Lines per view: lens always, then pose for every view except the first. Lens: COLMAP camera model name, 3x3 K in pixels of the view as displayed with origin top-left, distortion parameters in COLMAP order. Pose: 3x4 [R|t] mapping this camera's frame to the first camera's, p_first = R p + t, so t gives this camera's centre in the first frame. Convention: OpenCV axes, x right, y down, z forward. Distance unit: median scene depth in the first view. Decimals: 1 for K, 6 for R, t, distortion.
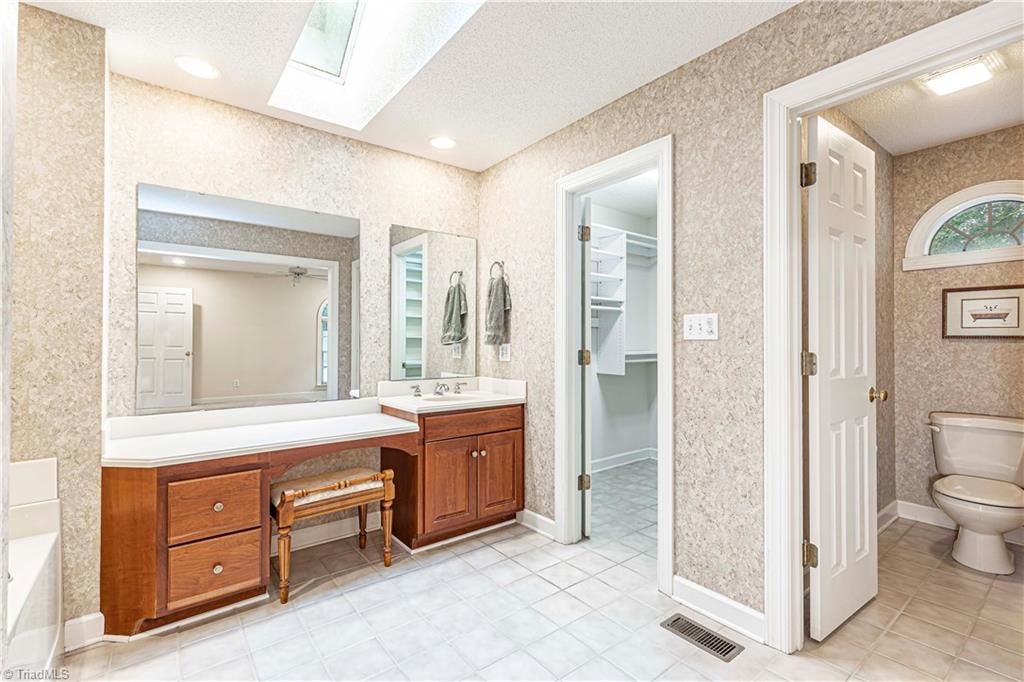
lens RADIAL K [[458.3, 0, 499.0], [0, 458.3, 340.8], [0, 0, 1]] dist [0.005064, 0.000110]
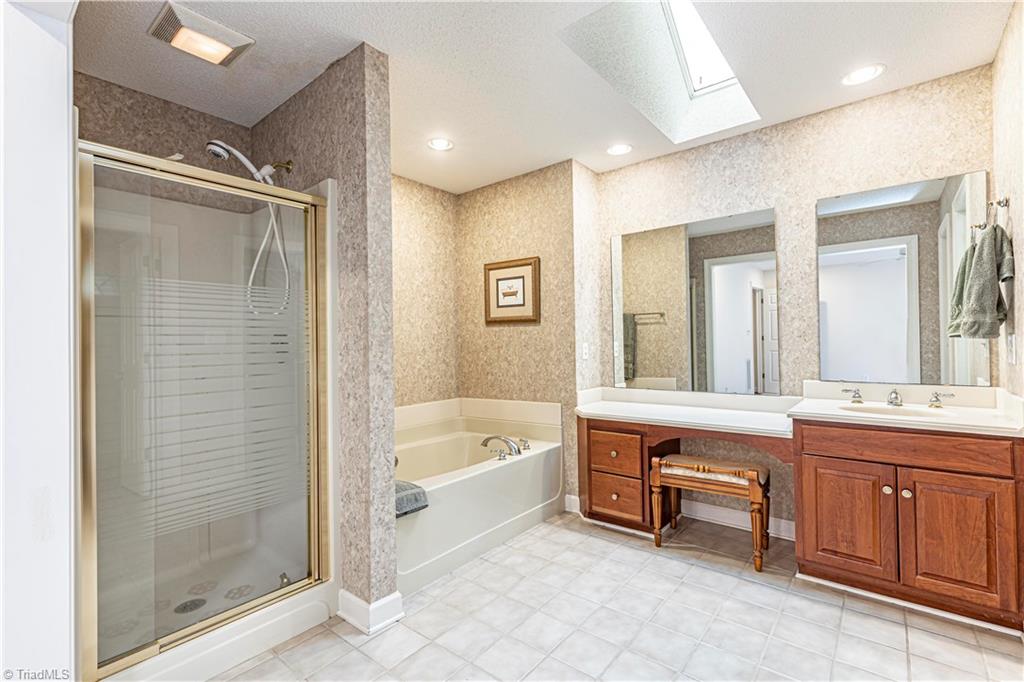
lens RADIAL K [[447.8, 0, 538.7], [0, 447.8, 342.9], [0, 0, 1]] dist [0.000354, 0.000086]
pose [[0.260403, -0.002888, -0.965496, 0.509539], [0.020823, 0.999780, 0.002625, 0.002863], [0.965276, -0.020788, 0.260405, 0.305675]]
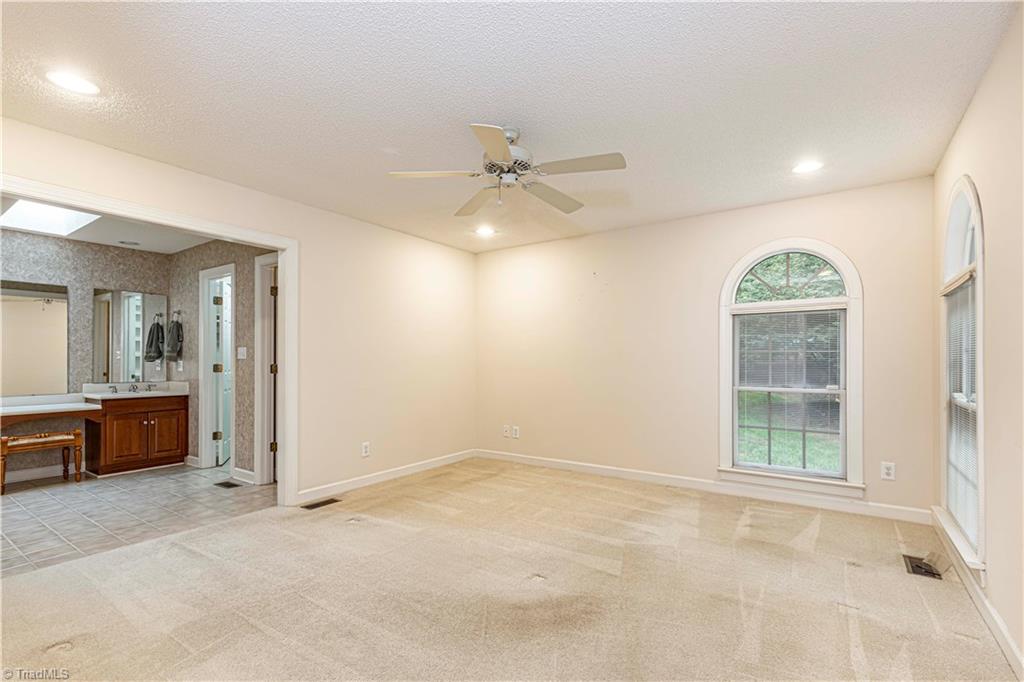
lens RADIAL K [[471.1, 0, 494.0], [0, 471.1, 360.5], [0, 0, 1]] dist [0.016730, 0.000591]
pose [[0.957643, 0.000124, 0.287957, 0.752360], [-0.002227, 0.999973, 0.006973, -0.012124], [-0.287948, -0.007319, 0.957618, -1.228402]]
